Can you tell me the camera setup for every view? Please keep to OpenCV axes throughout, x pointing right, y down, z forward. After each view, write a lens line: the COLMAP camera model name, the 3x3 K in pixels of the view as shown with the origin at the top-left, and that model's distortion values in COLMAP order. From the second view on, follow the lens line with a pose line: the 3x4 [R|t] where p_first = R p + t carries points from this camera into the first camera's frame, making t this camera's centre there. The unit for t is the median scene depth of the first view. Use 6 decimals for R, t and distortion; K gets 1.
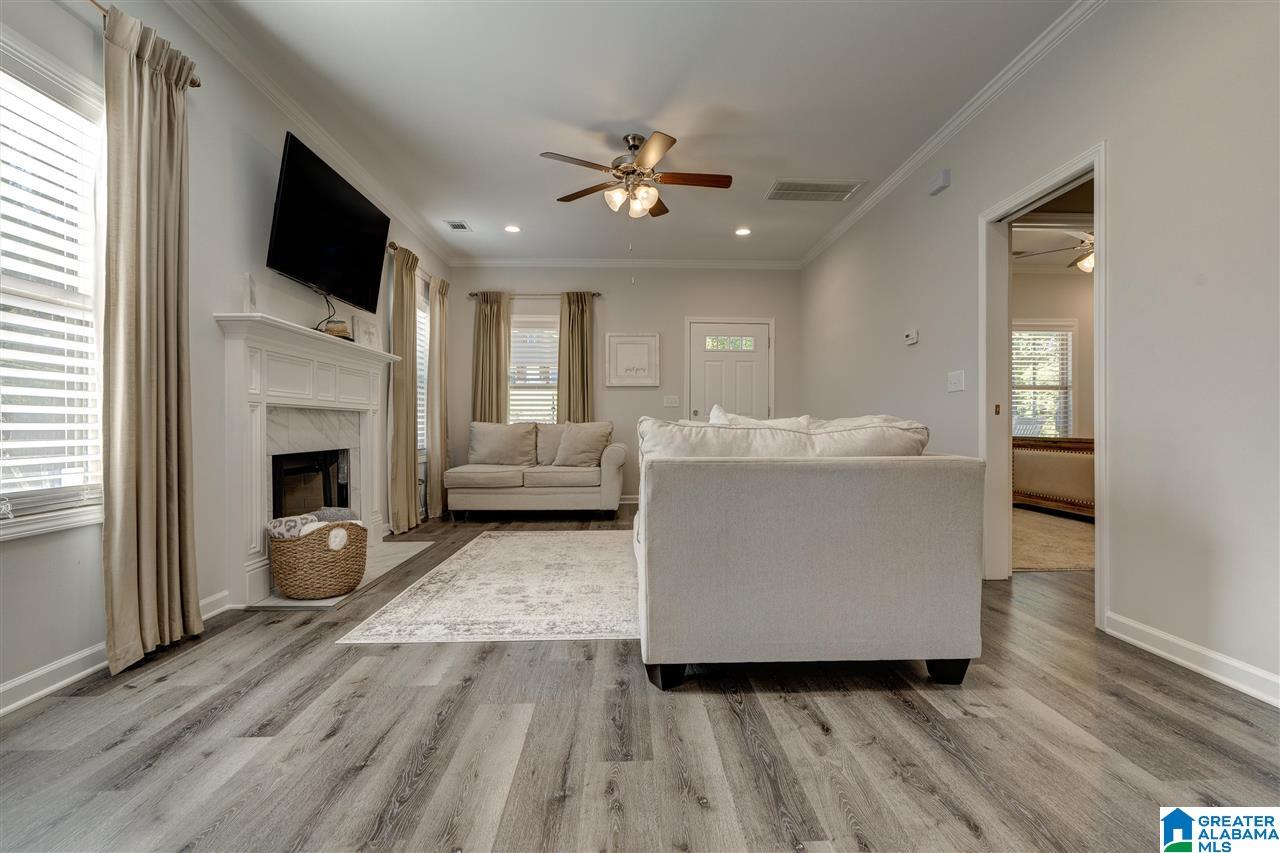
lens RADIAL K [[568.9, 0, 640.0], [0, 568.9, 426.5], [0, 0, 1]] dist [-0.014340, 0.000201]
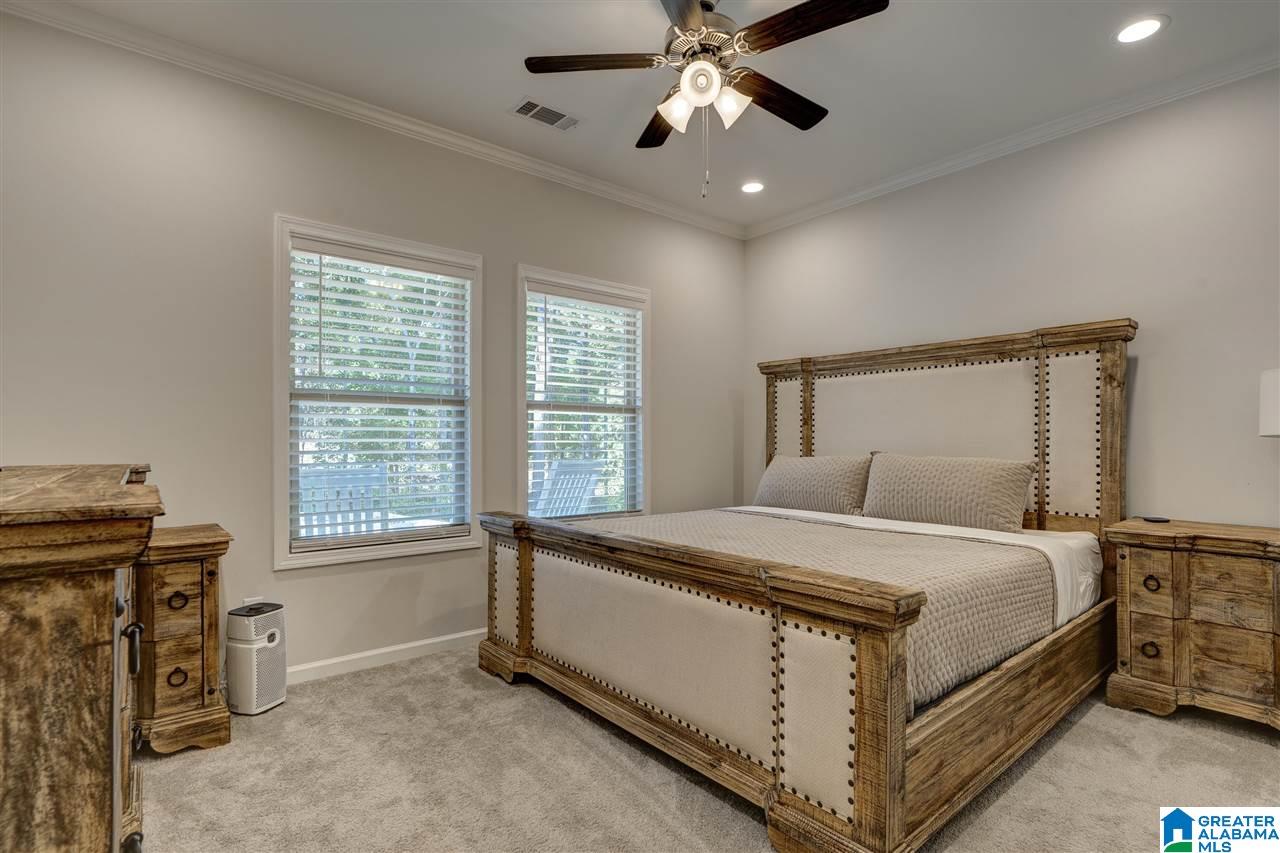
lens RADIAL K [[615.0, 0, 640.0], [0, 615.0, 426.5], [0, 0, 1]] dist [-0.004711, -0.000204]
pose [[0.789902, 0.017619, 0.612980, 0.388587], [-0.001021, 0.999624, -0.027417, -0.035646], [-0.613233, 0.021031, 0.789622, 0.517348]]
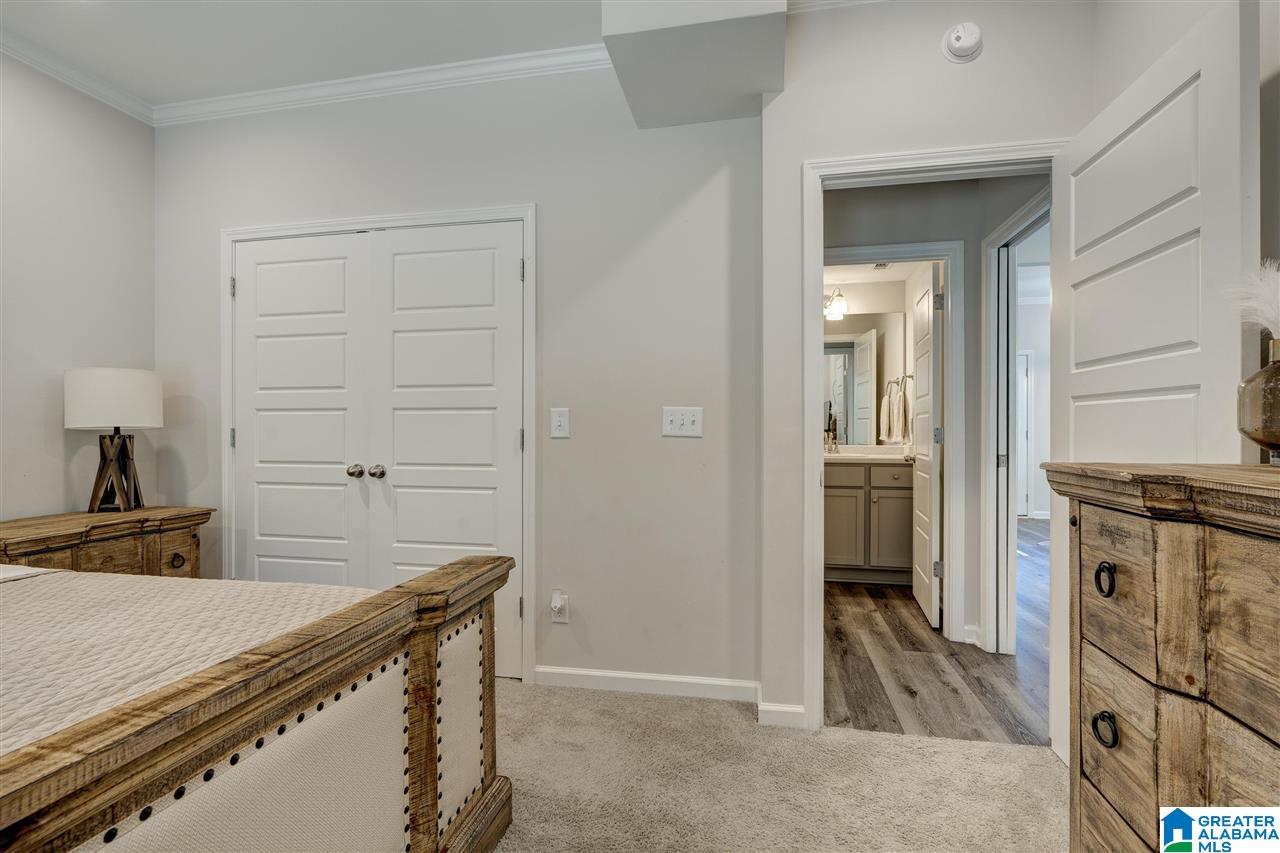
lens RADIAL K [[576.3, 0, 640.0], [0, 576.3, 426.5], [0, 0, 1]] dist [-0.002633, 0.000862]
pose [[-0.969058, 0.006184, 0.246754, 0.466522], [0.005922, 0.999981, -0.001804, -0.038360], [-0.246760, -0.000286, -0.969077, 0.841828]]
